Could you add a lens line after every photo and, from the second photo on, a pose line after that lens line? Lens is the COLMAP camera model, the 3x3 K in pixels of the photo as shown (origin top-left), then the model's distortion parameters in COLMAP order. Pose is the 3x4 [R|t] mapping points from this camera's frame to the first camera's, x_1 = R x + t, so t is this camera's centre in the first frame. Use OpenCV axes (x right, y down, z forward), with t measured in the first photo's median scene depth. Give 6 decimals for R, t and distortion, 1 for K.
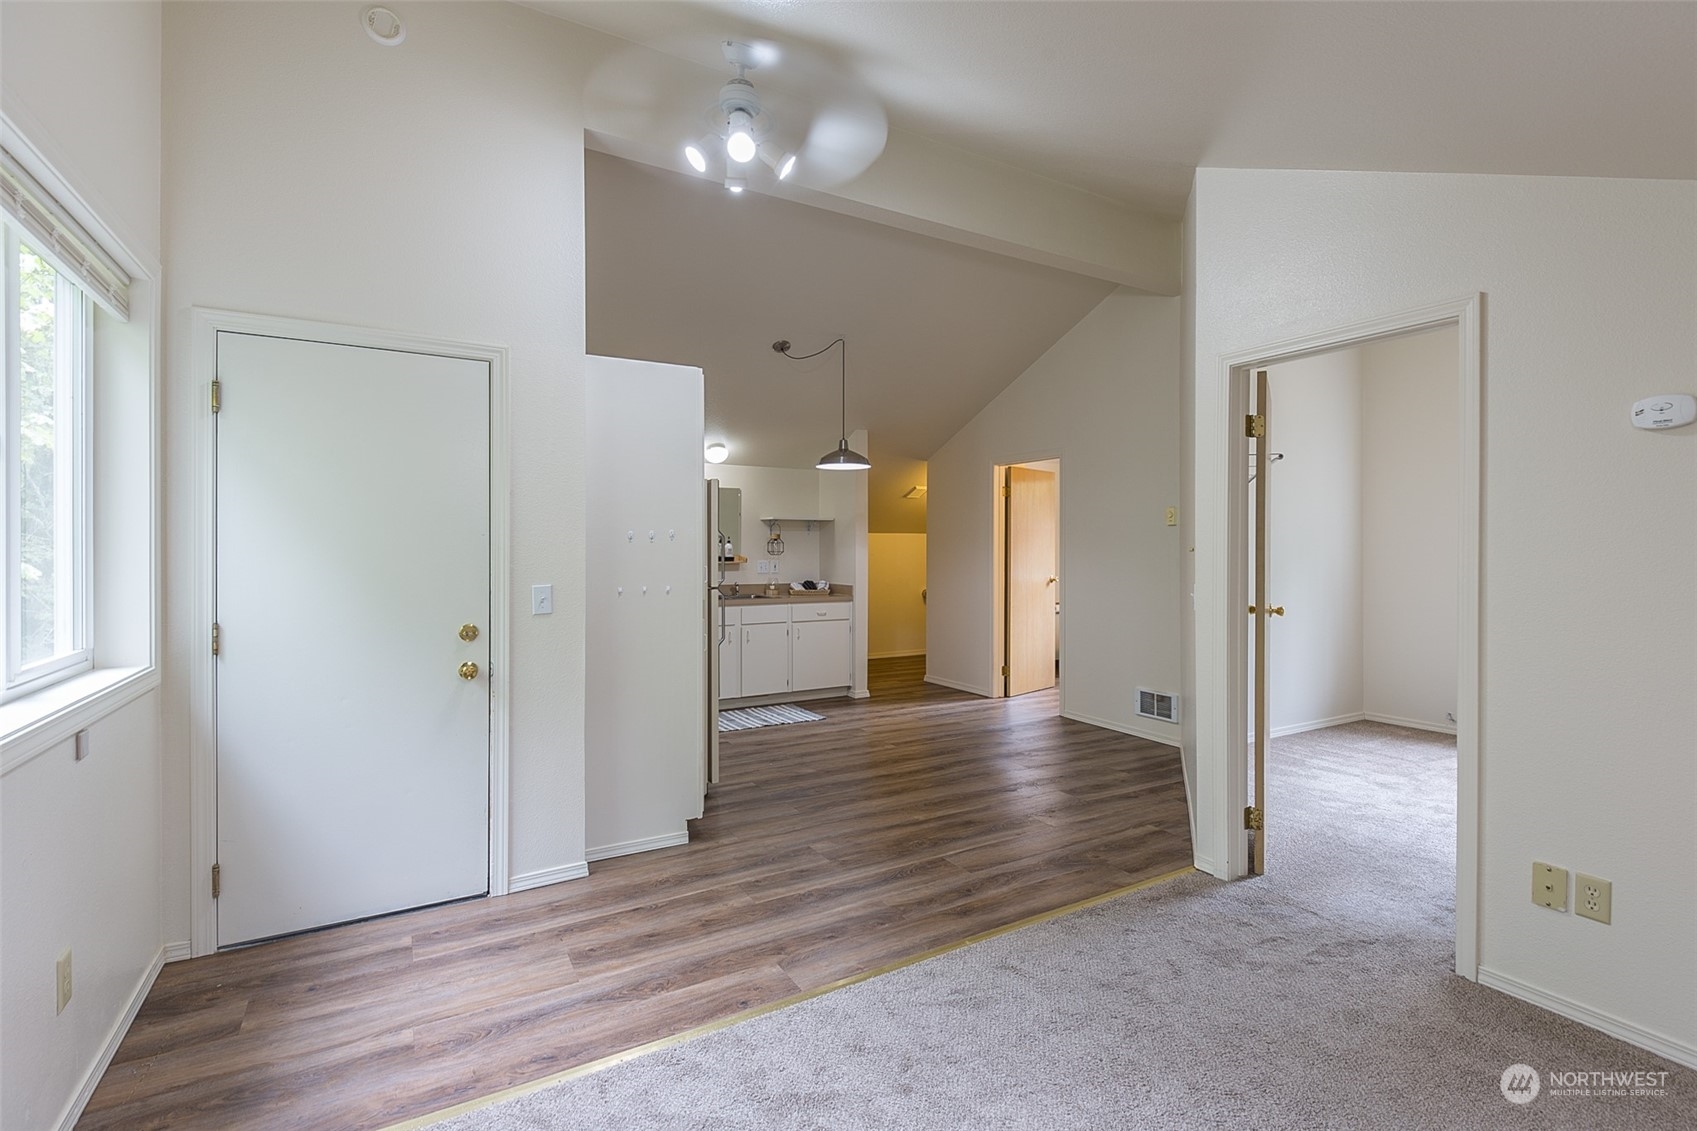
lens RADIAL K [[782.3, 0, 854.3], [0, 782.3, 557.2], [0, 0, 1]] dist [0.008389, -0.008796]
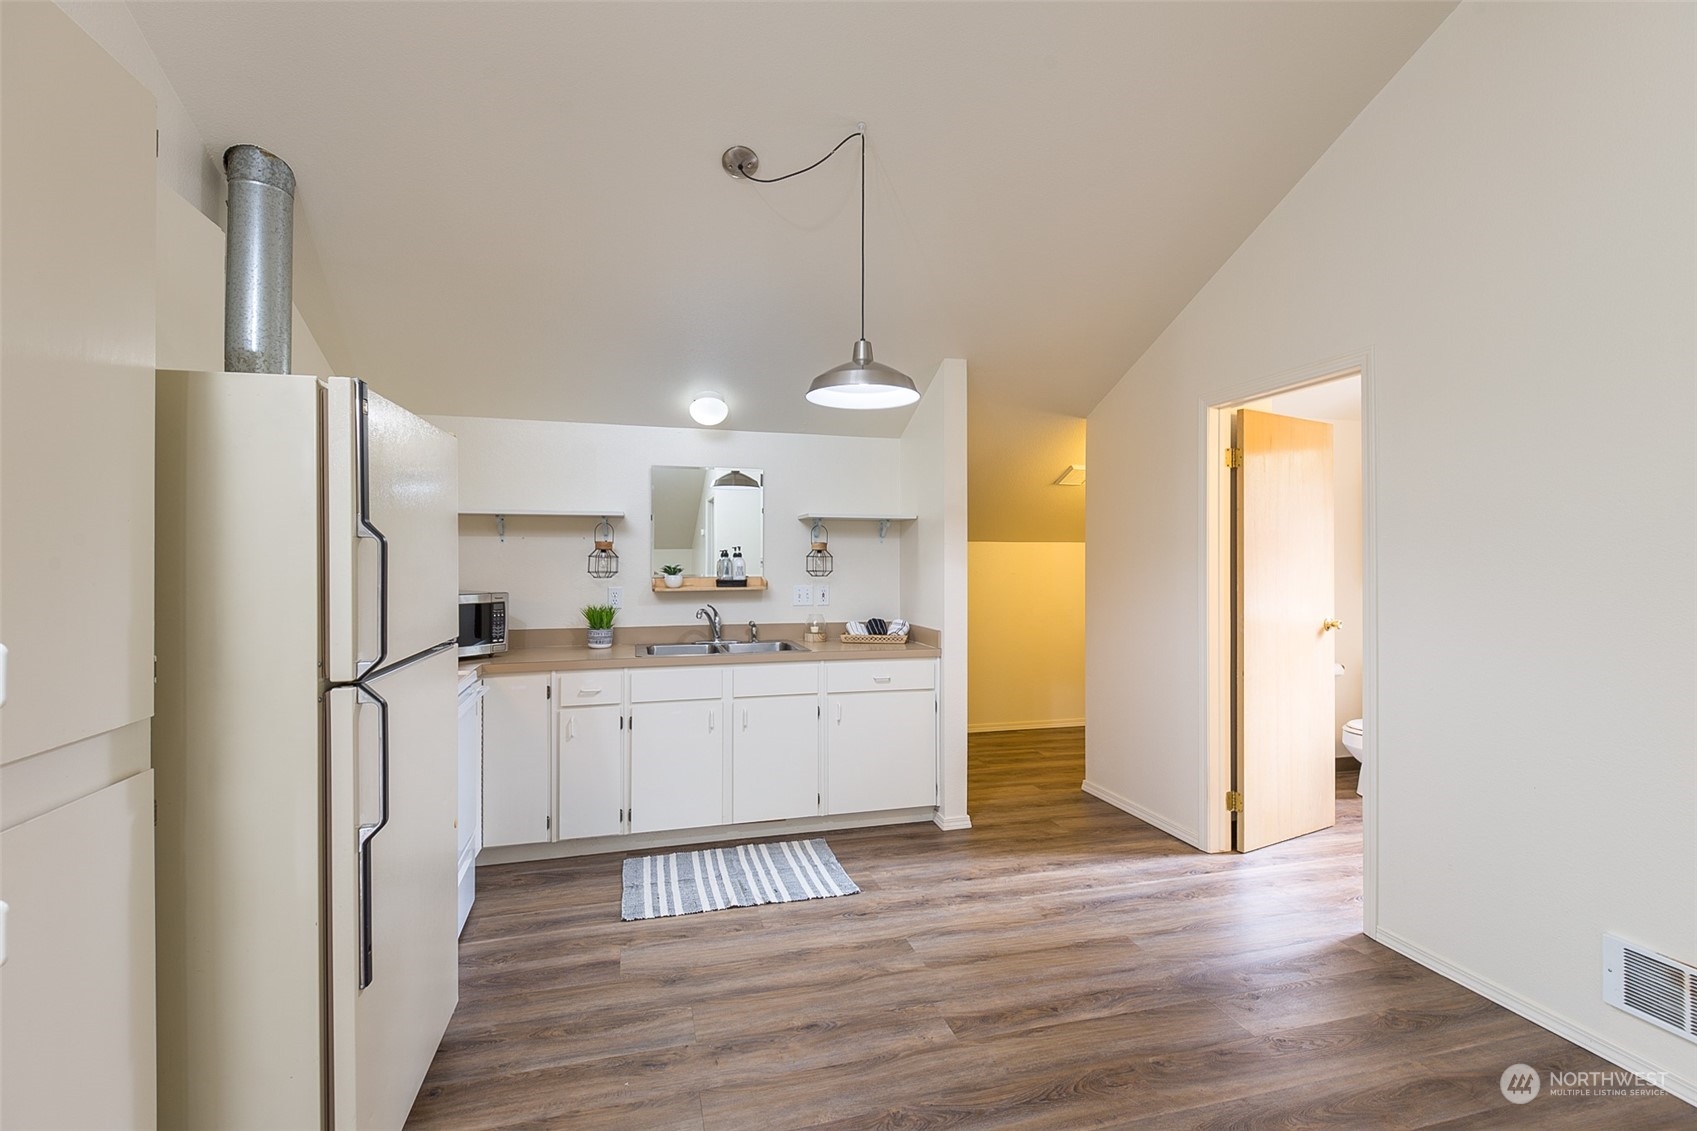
lens RADIAL K [[782.3, 0, 842.8], [0, 782.3, 558.2], [0, 0, 1]] dist [0.008389, -0.008796]
pose [[0.964629, 0.000144, -0.263611, 0.079432], [-0.004502, 0.999863, -0.015928, -0.007580], [0.263573, 0.016552, 0.964497, 0.423847]]
